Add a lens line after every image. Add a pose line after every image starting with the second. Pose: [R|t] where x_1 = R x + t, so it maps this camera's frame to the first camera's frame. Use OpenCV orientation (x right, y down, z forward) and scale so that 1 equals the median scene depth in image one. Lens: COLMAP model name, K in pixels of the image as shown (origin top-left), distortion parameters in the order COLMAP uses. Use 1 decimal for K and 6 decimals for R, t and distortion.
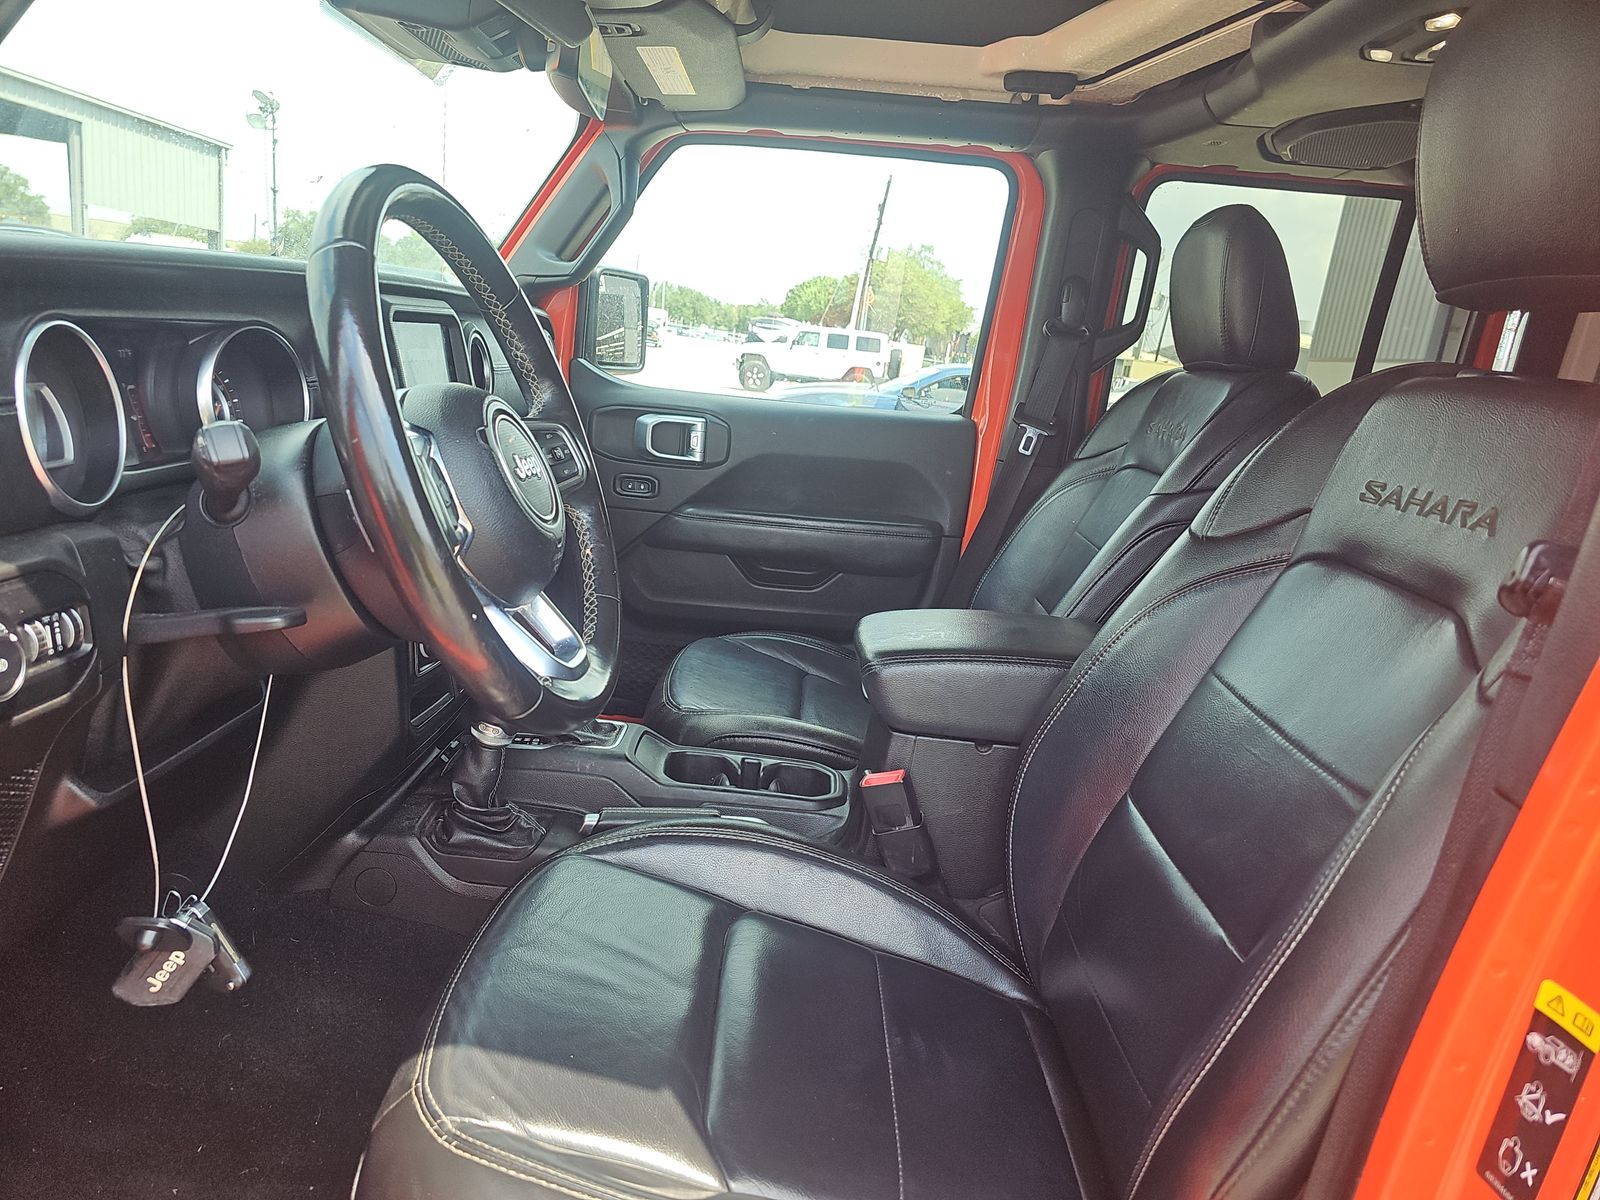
lens RADIAL K [[1060.7, 0, 795.0], [0, 1060.7, 609.4], [0, 0, 1]] dist [0.042060, -0.030959]
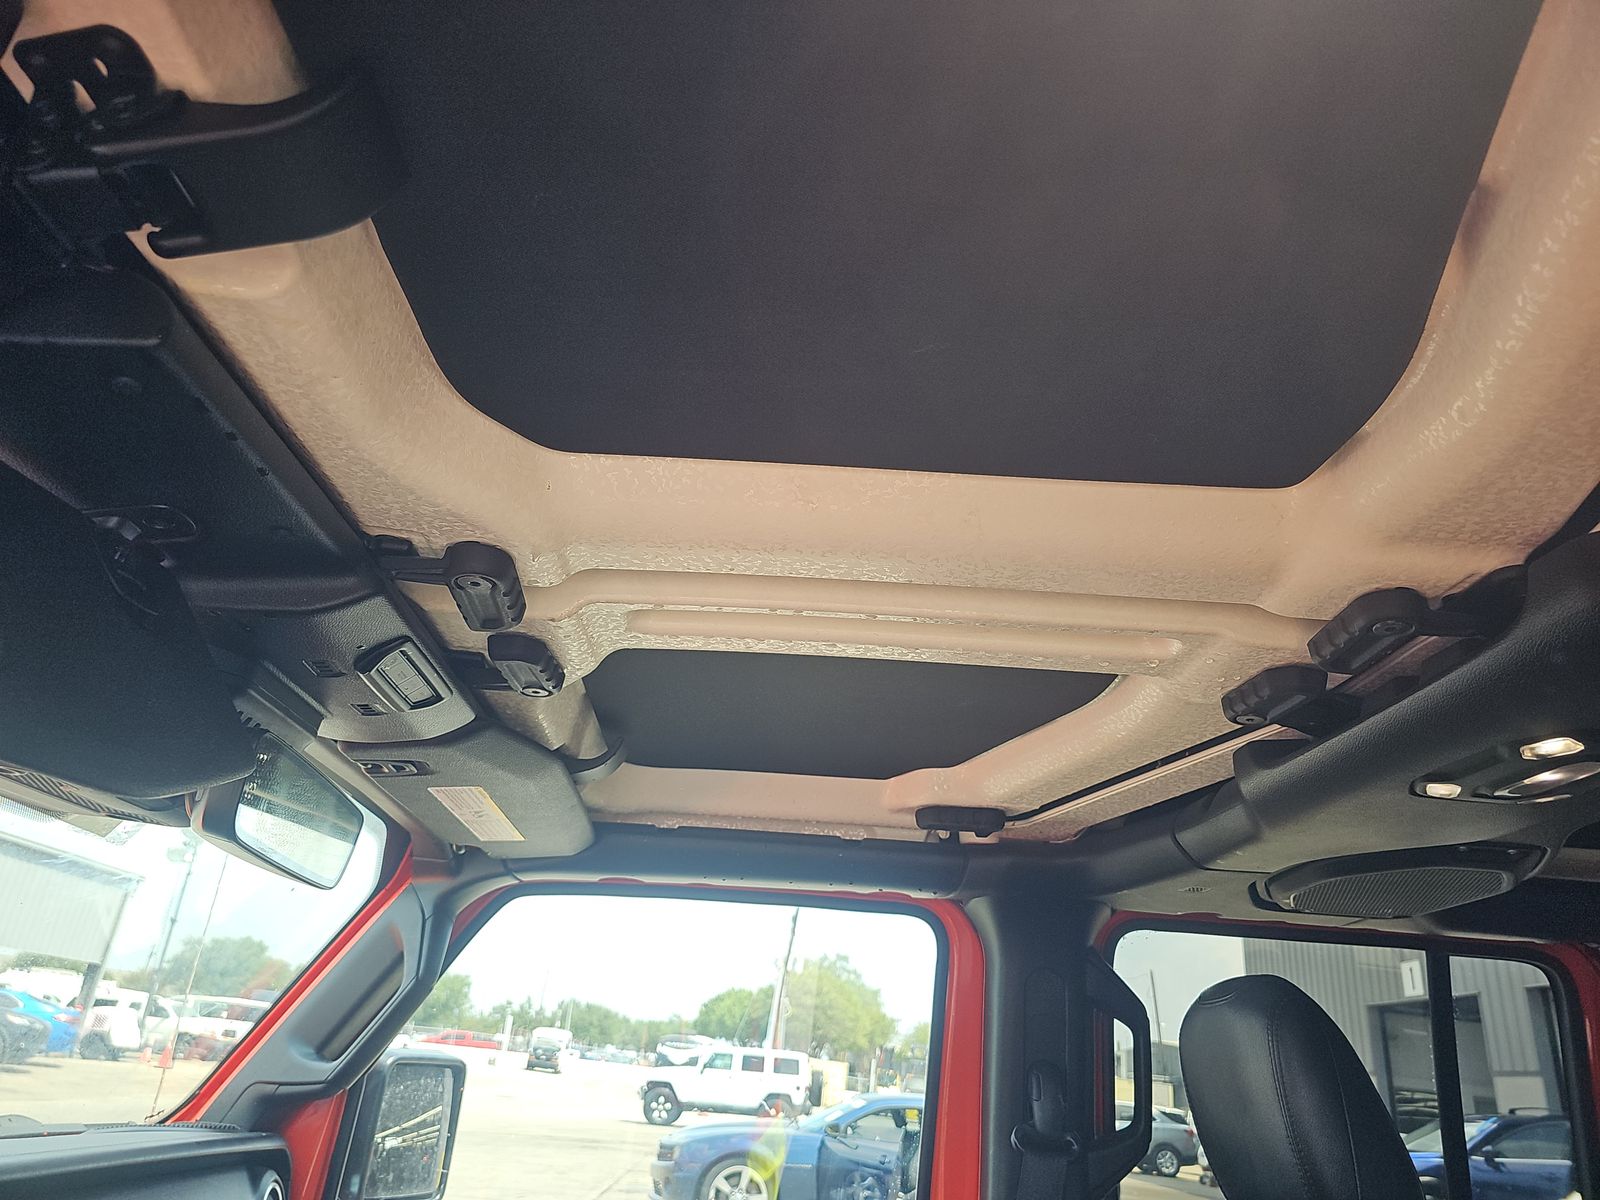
lens RADIAL K [[1060.7, 0, 795.0], [0, 1060.7, 609.4], [0, 0, 1]] dist [0.042060, -0.030959]
pose [[0.996916, -0.000311, 0.078470, 0.033491], [0.047201, 0.801233, -0.596488, -0.117578], [-0.062687, 0.598353, 0.798777, 0.219125]]
